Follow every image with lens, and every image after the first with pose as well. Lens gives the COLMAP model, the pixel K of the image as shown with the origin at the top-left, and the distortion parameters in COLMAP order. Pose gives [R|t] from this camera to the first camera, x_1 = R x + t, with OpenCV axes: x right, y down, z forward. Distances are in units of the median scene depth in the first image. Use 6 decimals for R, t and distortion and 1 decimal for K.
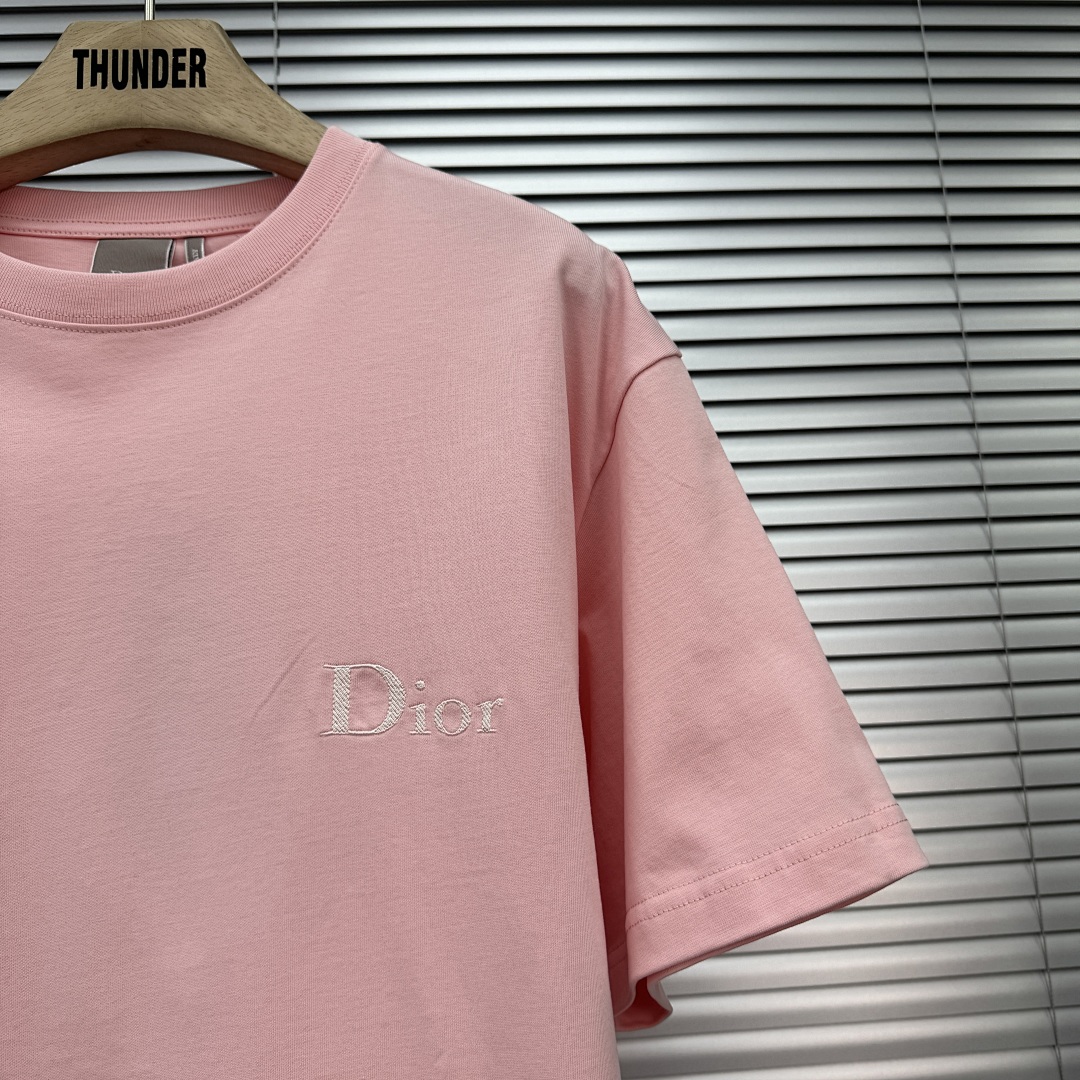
lens RADIAL K [[954.4, 0, 518.5], [0, 954.4, 540.9], [0, 0, 1]] dist [0.001214, -0.020272]
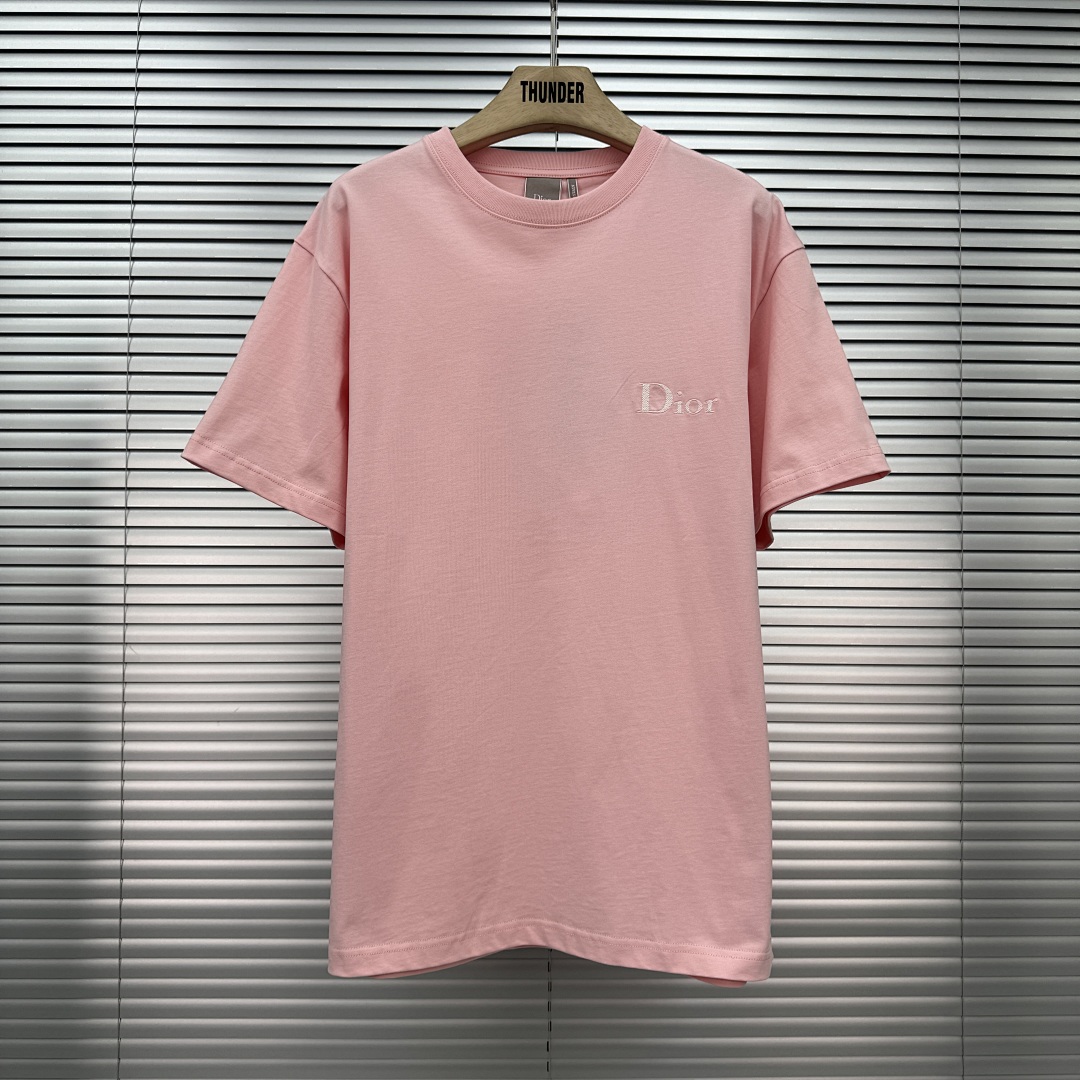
lens RADIAL K [[988.7, 0, 540.0], [0, 988.7, 540.0], [0, 0, 1]] dist [0.105268, -0.211149]
pose [[0.997756, 0.052214, -0.041923, -0.284547], [-0.045317, 0.987449, 0.151299, 0.135448], [0.049296, -0.149059, 0.987599, -1.294508]]
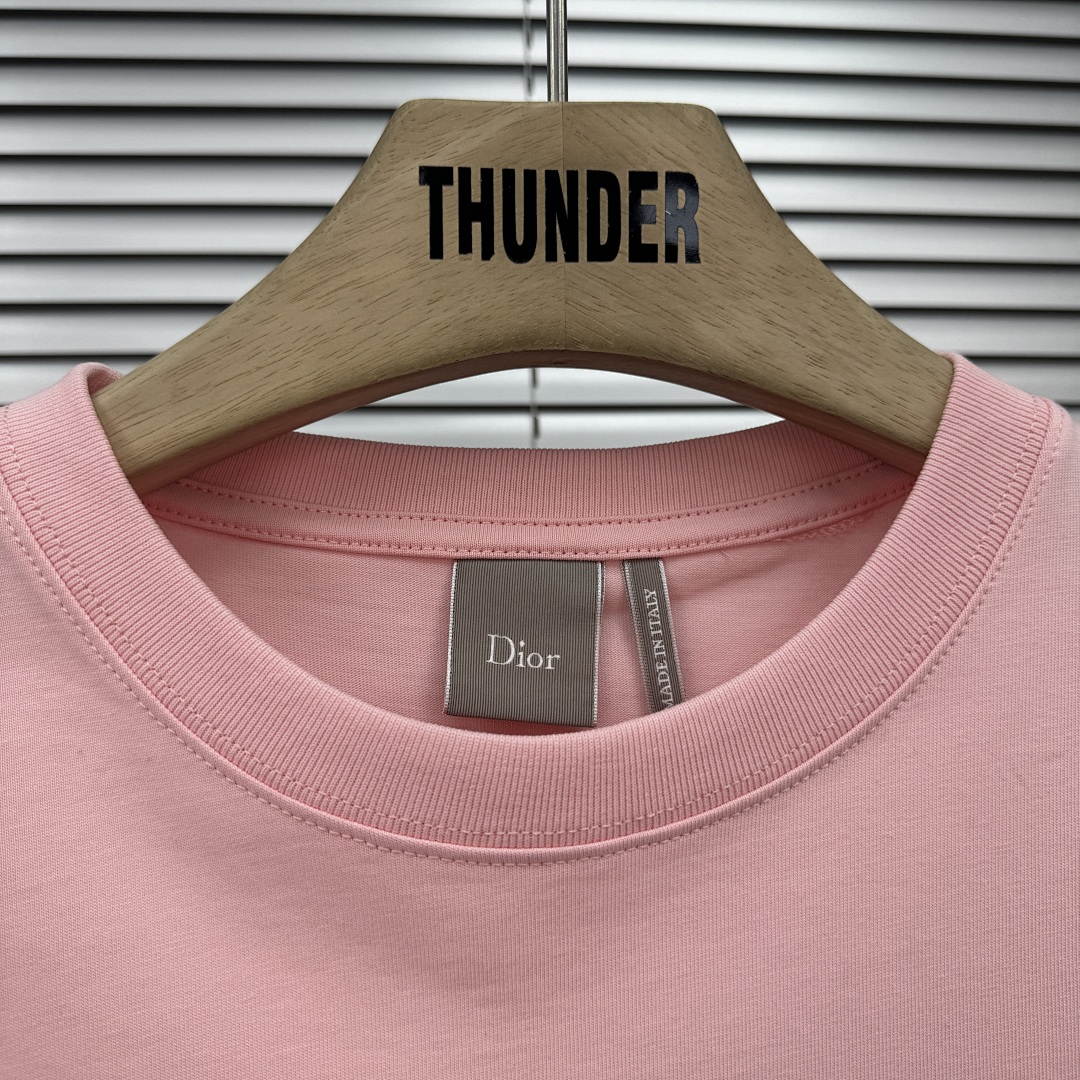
lens RADIAL K [[988.7, 0, 540.0], [0, 988.7, 540.0], [0, 0, 1]] dist [0.105268, -0.211149]
pose [[0.999057, 0.032482, 0.028811, -0.420085], [-0.035752, 0.991957, 0.121422, -0.399446], [-0.024636, -0.122337, 0.992183, 0.496024]]
